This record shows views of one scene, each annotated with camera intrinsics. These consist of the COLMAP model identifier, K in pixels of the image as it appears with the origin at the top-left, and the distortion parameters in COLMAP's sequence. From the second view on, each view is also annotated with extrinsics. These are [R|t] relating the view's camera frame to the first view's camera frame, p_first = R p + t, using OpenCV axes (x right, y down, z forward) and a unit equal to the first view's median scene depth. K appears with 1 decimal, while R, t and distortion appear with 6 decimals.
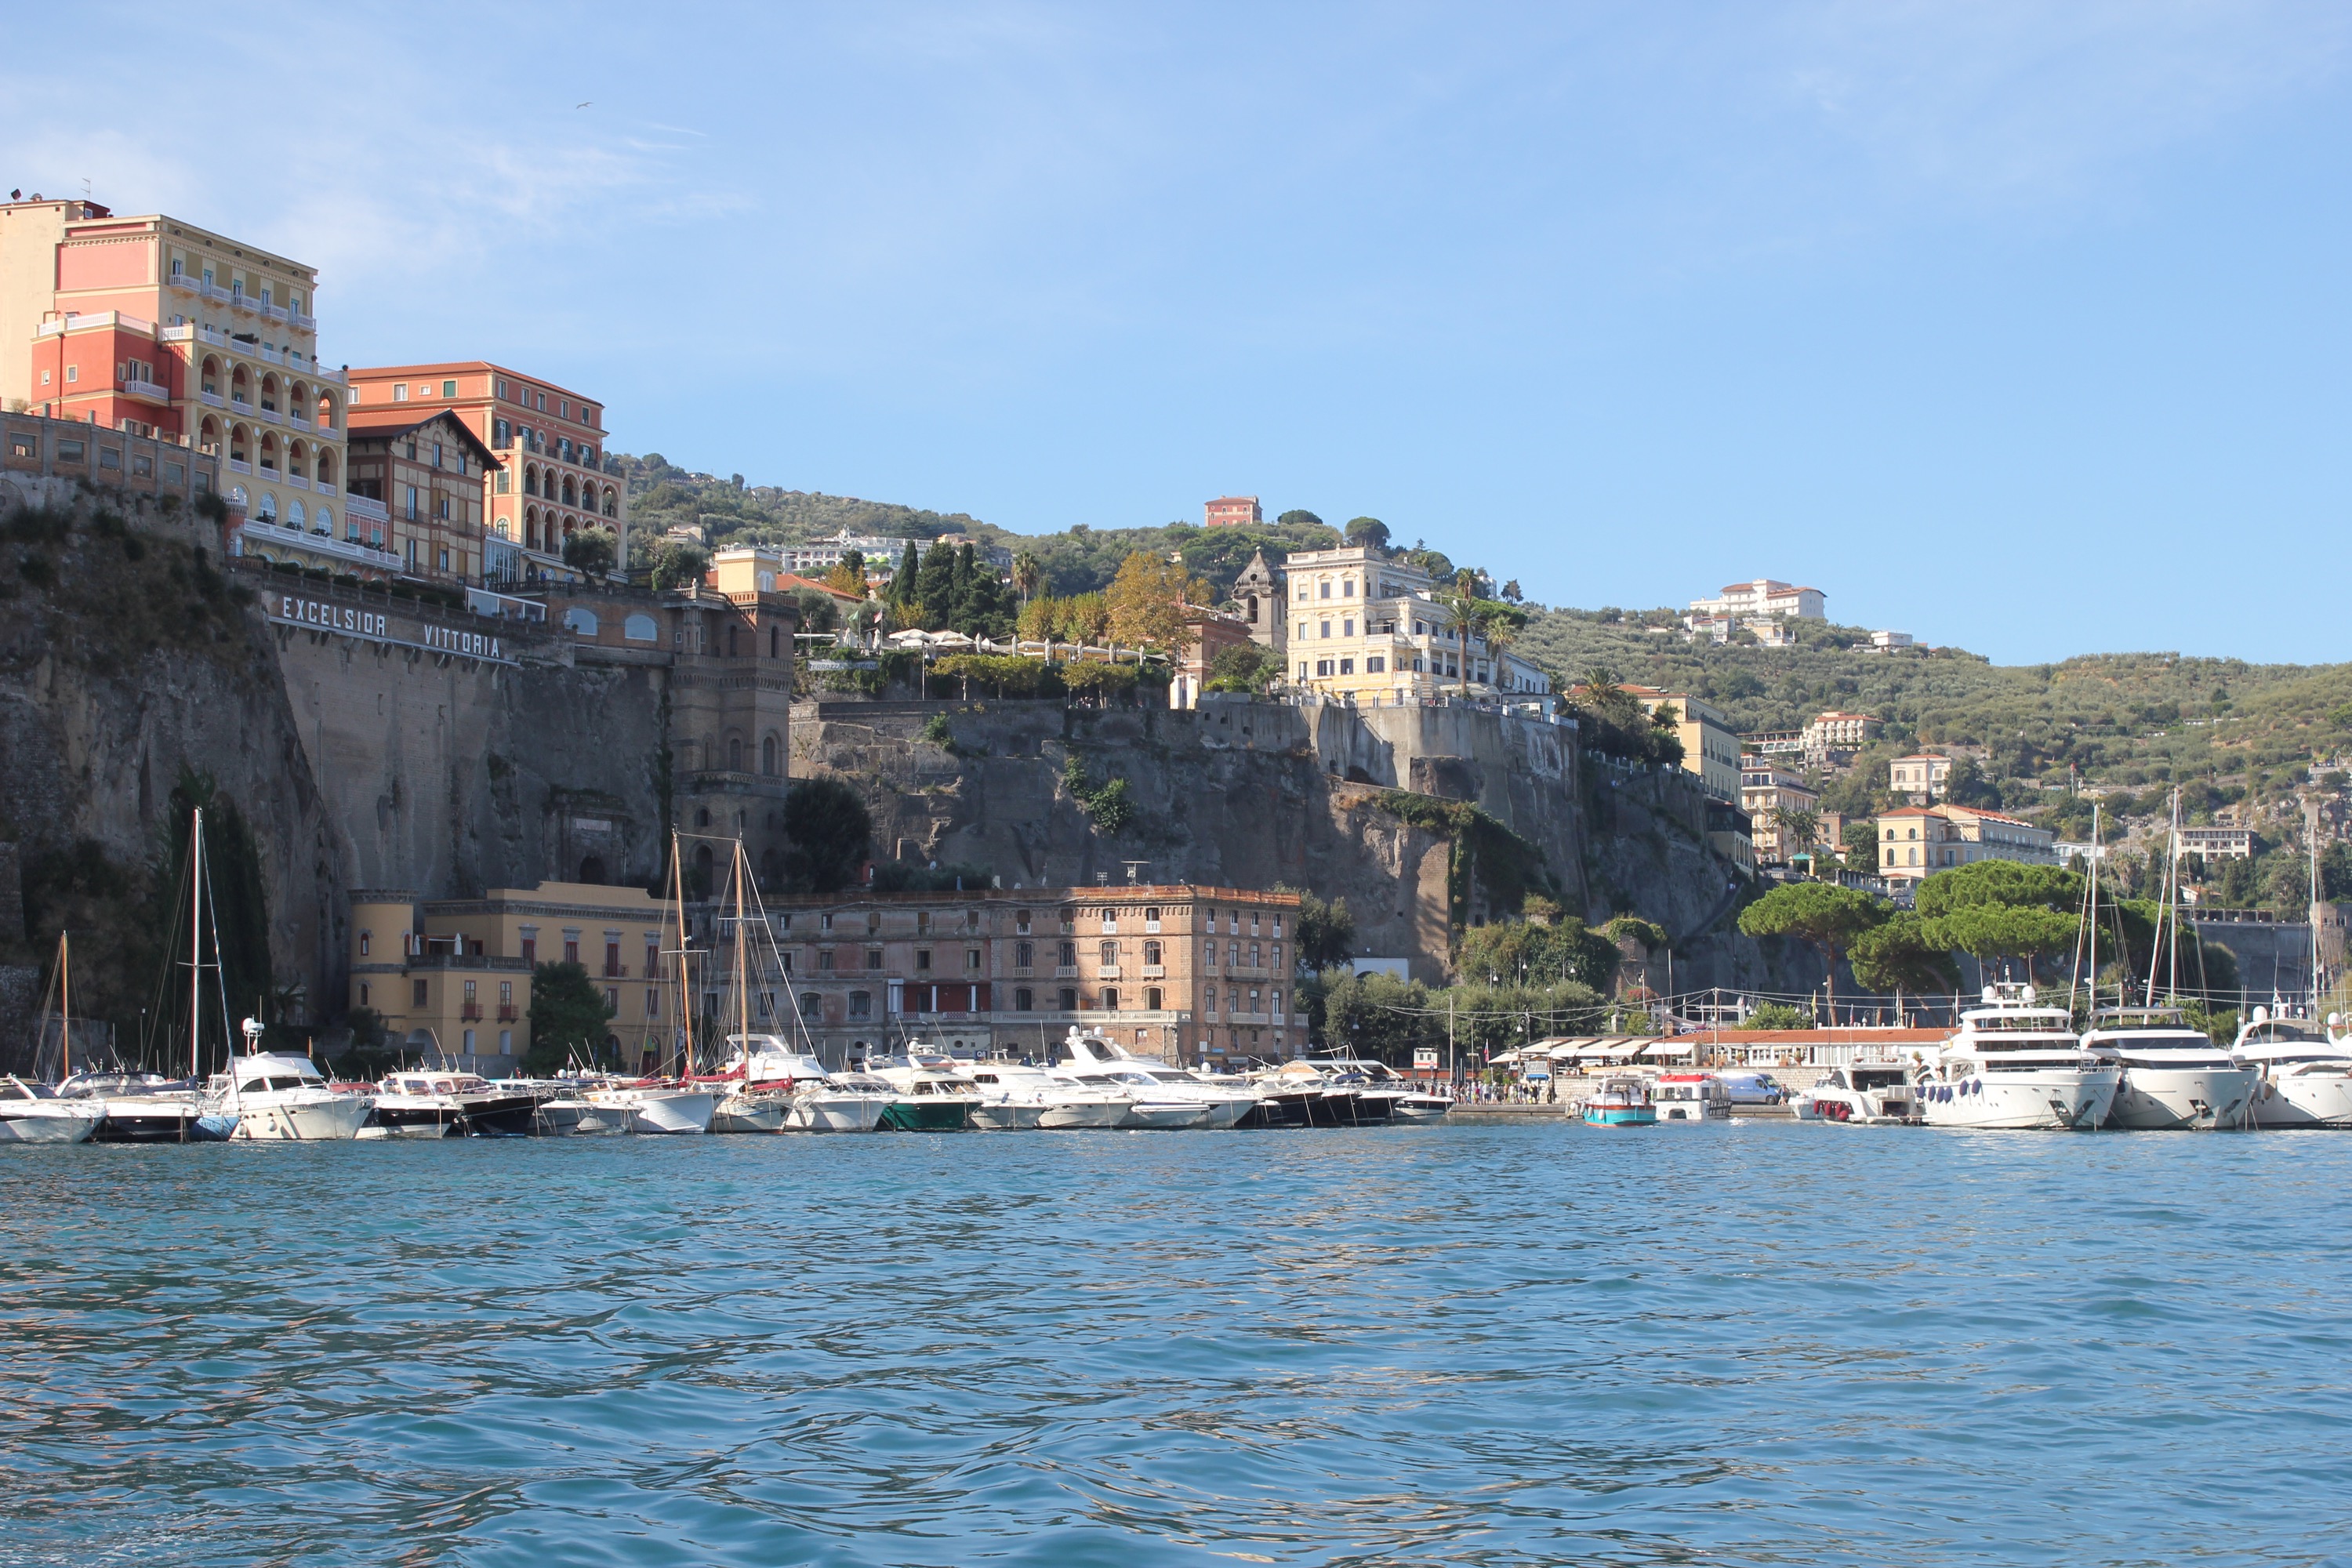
lens RADIAL K [[4207.4, 0, 1176.0], [0, 4207.4, 784.0], [0, 0, 1]] dist [-0.010005, 0.087355]
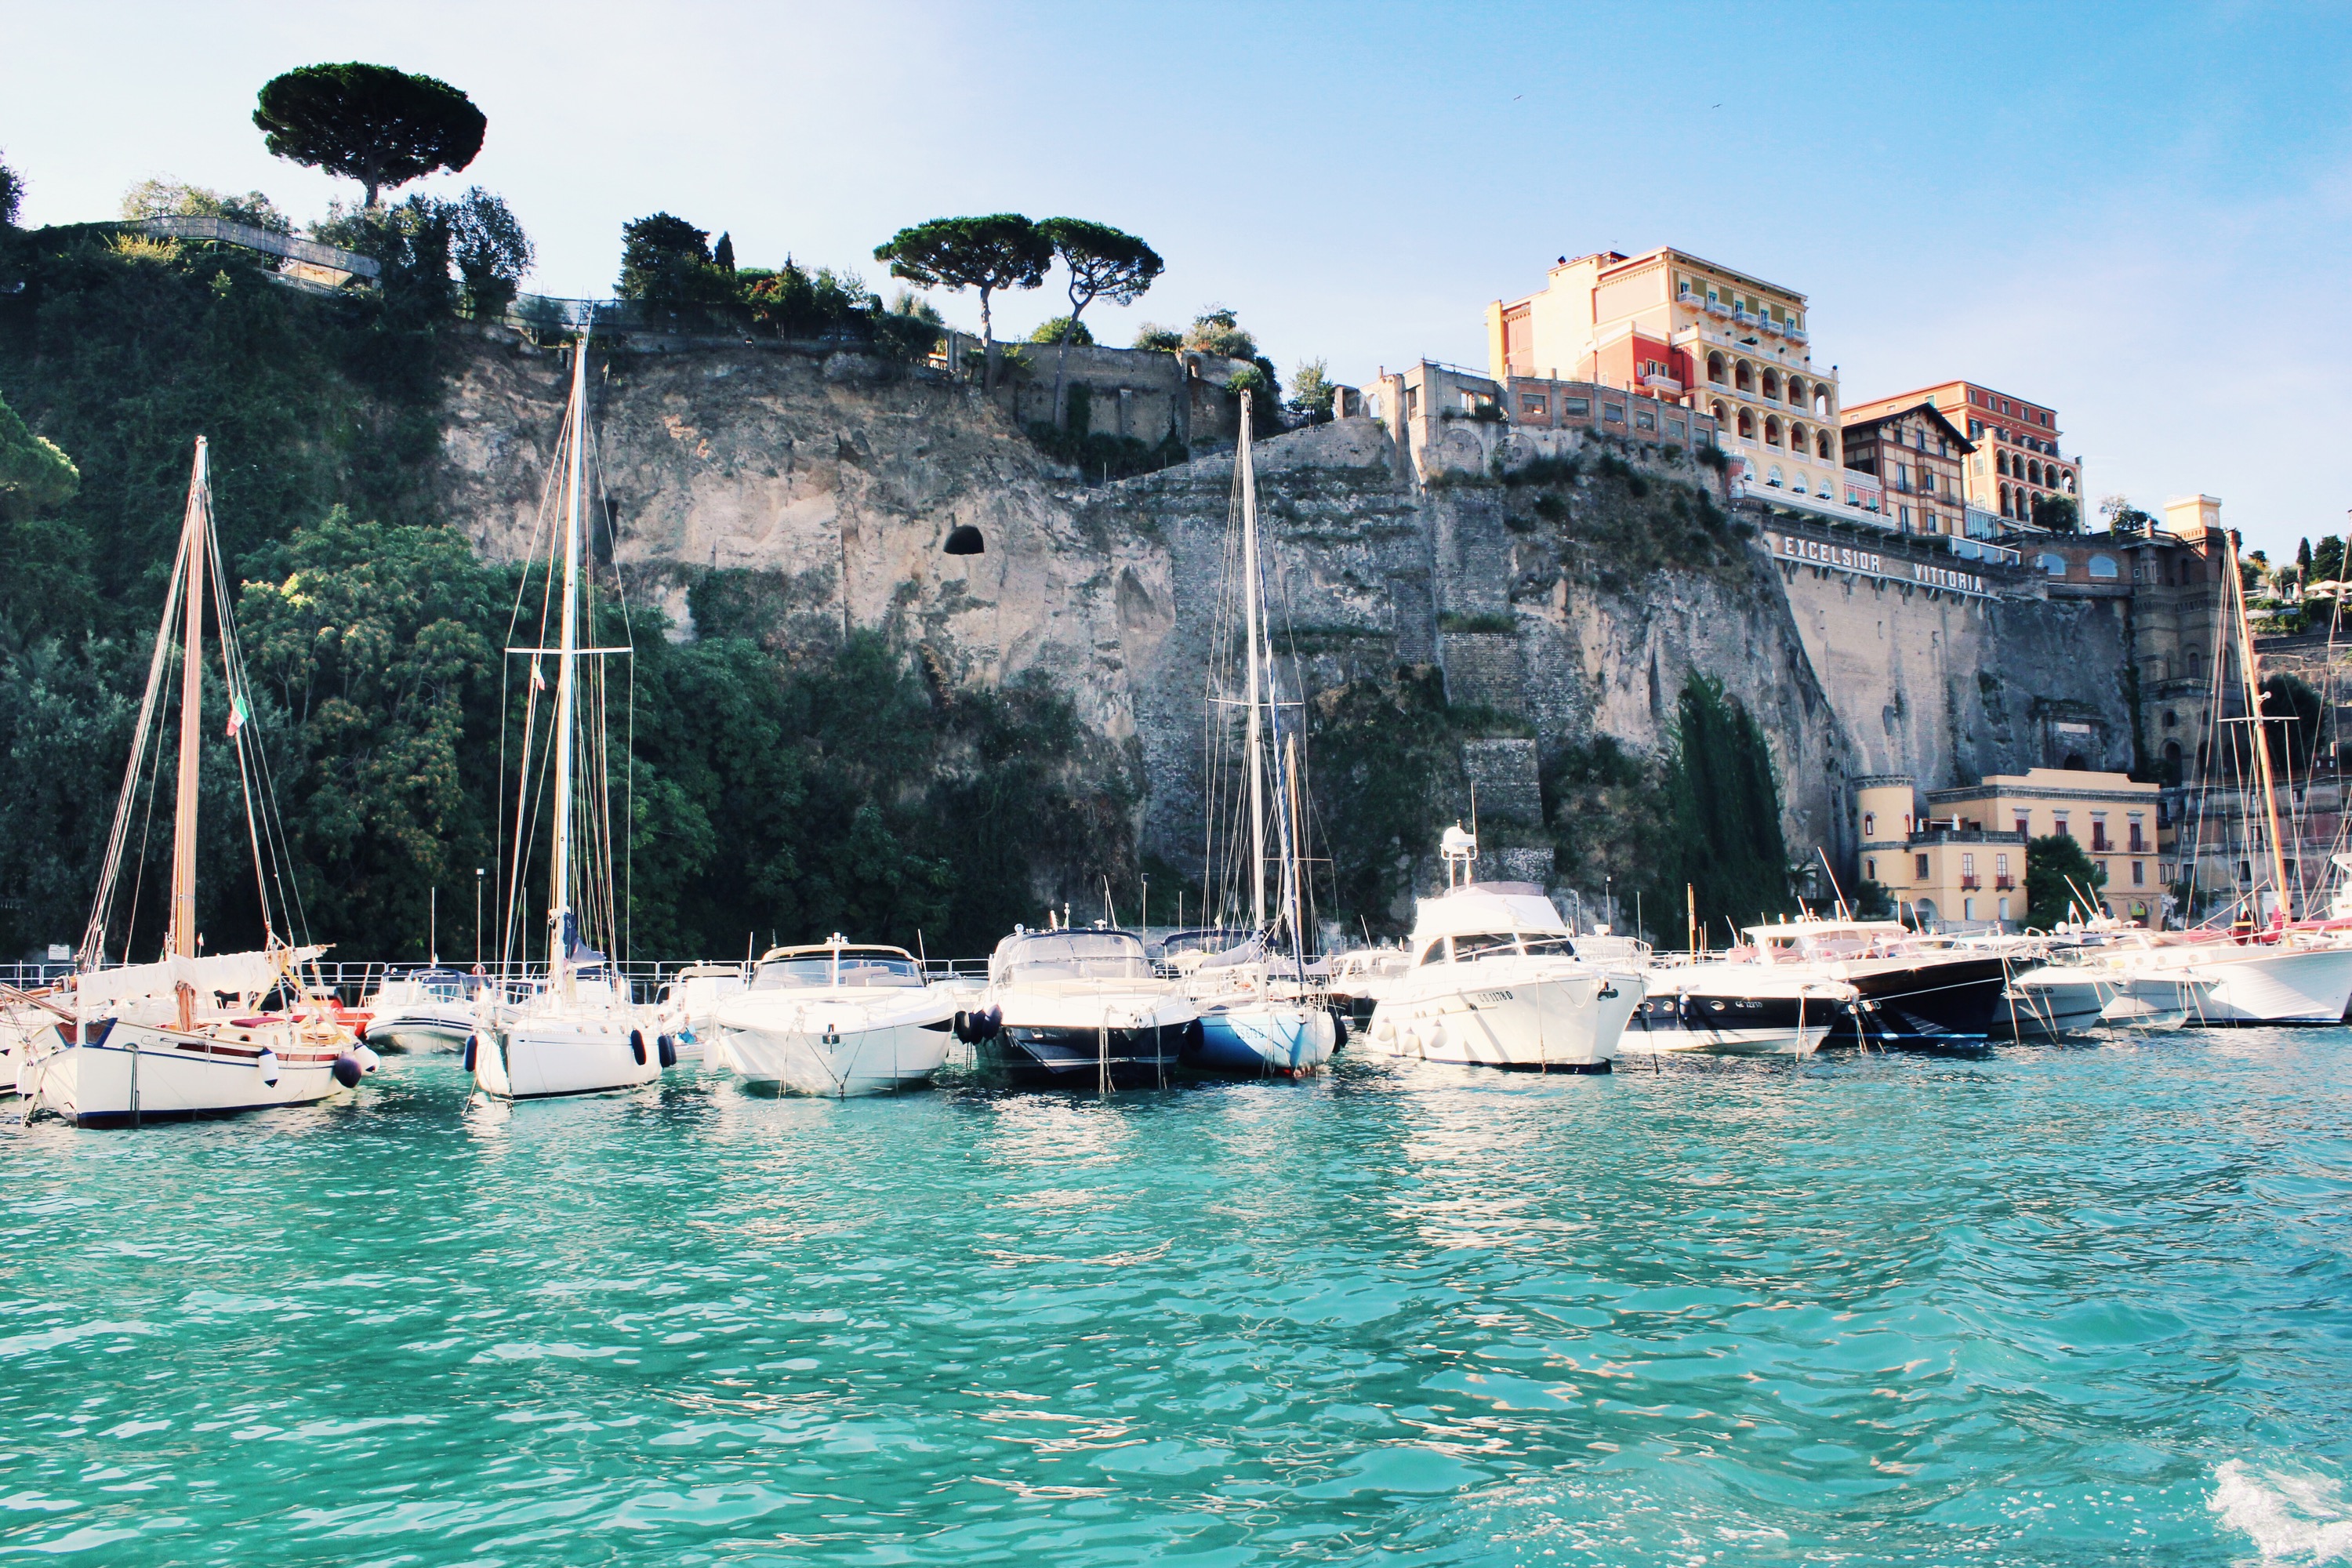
lens RADIAL K [[1976.8, 0, 1176.0], [0, 1976.8, 784.0], [0, 0, 1]] dist [-0.155142, 0.137583]
pose [[0.839930, -0.060180, -0.539348, -0.060685], [0.051614, 0.998186, -0.030998, 0.030031], [0.540235, -0.001802, 0.841512, 0.413518]]
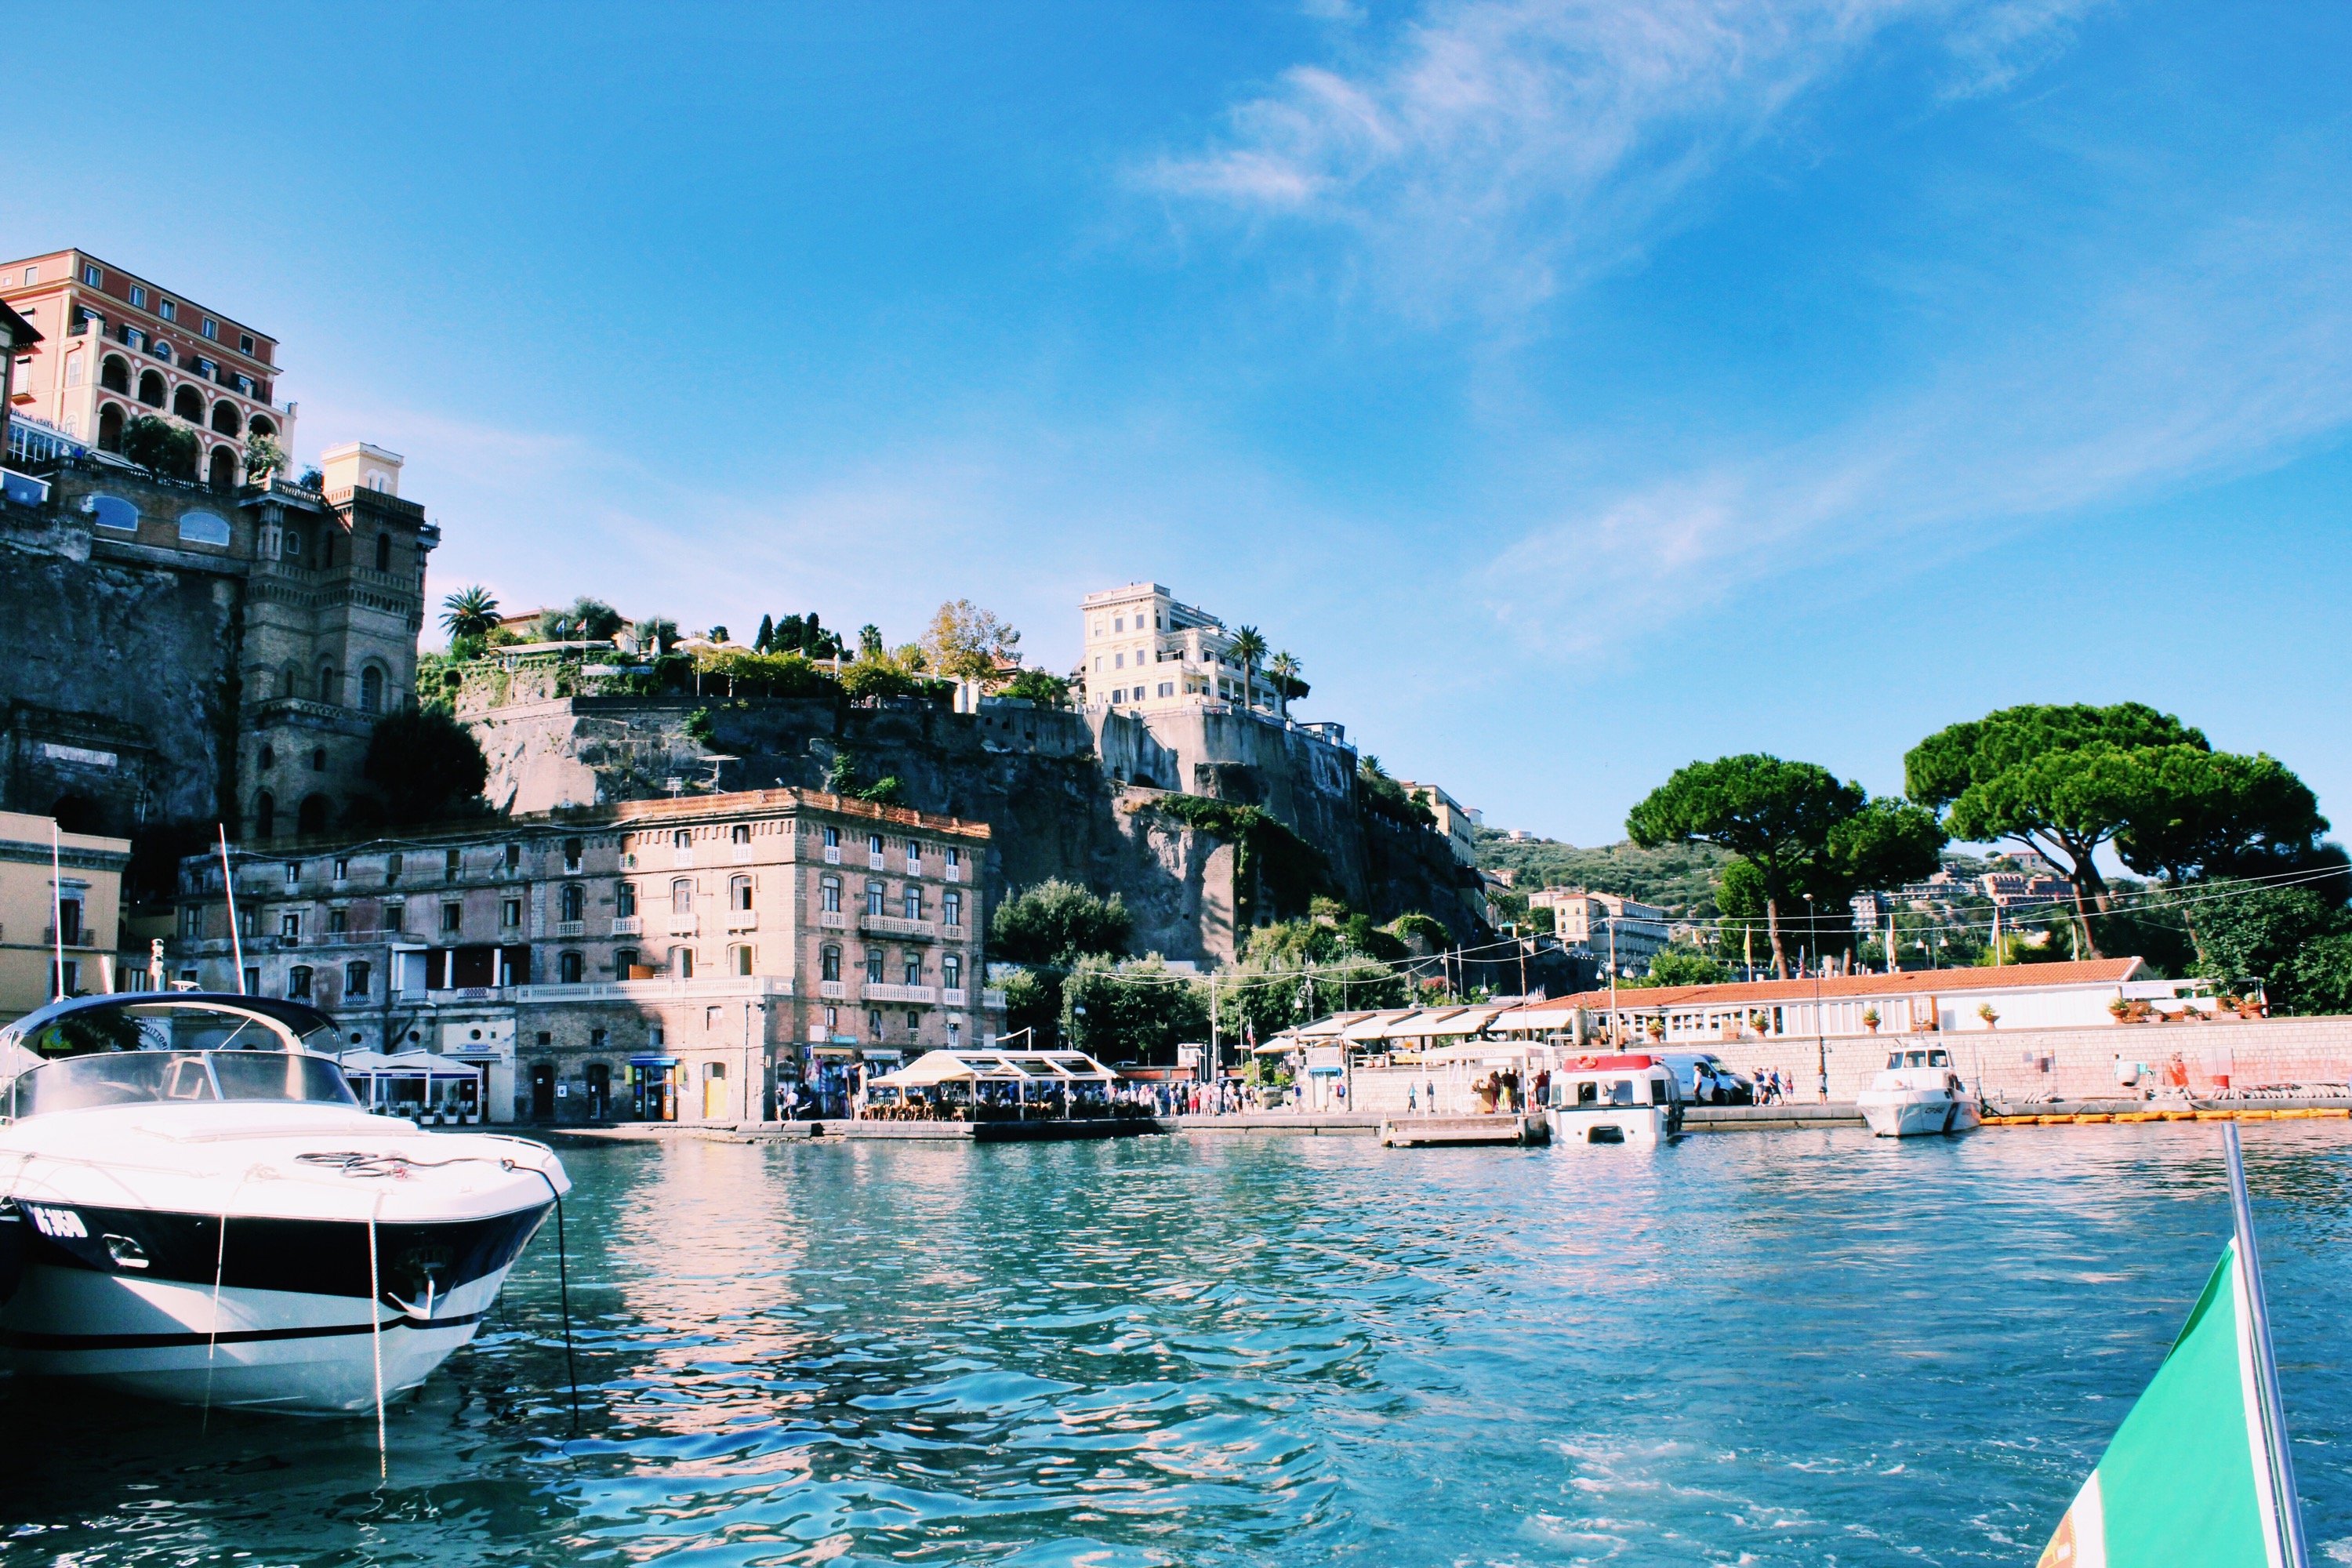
lens RADIAL K [[1976.8, 0, 1176.0], [0, 1976.8, 784.0], [0, 0, 1]] dist [-0.155142, 0.137583]
pose [[0.999794, -0.016765, 0.011415, 0.058029], [0.017663, 0.996329, -0.083770, 0.048705], [-0.009969, 0.083954, 0.996420, 0.669310]]
